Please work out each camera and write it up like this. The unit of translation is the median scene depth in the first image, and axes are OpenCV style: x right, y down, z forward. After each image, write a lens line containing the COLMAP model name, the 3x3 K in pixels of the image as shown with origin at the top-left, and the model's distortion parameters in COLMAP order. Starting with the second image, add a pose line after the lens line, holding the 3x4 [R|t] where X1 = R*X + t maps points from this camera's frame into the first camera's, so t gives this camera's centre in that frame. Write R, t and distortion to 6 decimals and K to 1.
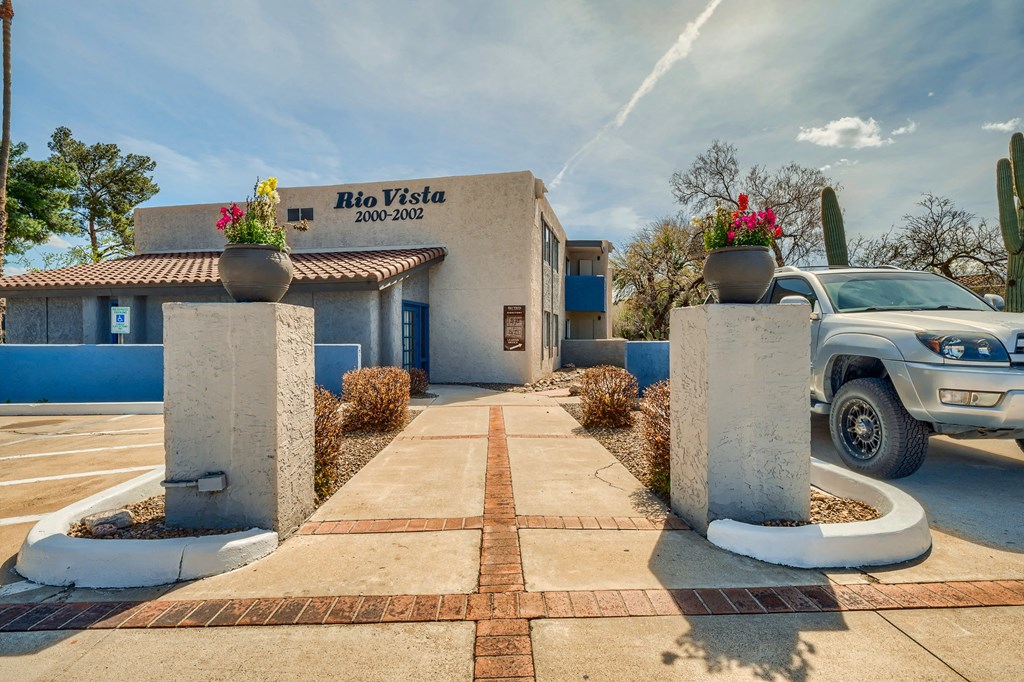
lens RADIAL K [[512.2, 0, 509.3], [0, 512.2, 343.2], [0, 0, 1]] dist [0.001167, -0.000447]
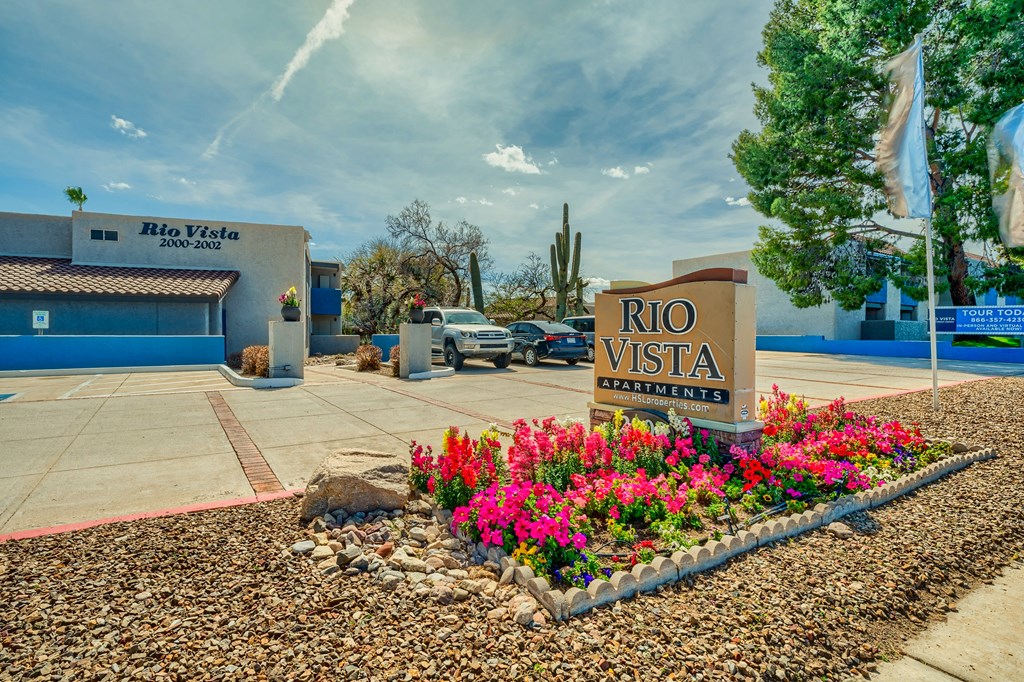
lens RADIAL K [[512.2, 0, 510.3], [0, 512.2, 340.8], [0, 0, 1]] dist [0.001167, -0.000447]
pose [[0.849418, -0.003619, 0.527709, -0.234716], [0.004335, 0.999991, -0.000120, 0.014574], [-0.527704, 0.002389, 0.849425, -0.627902]]
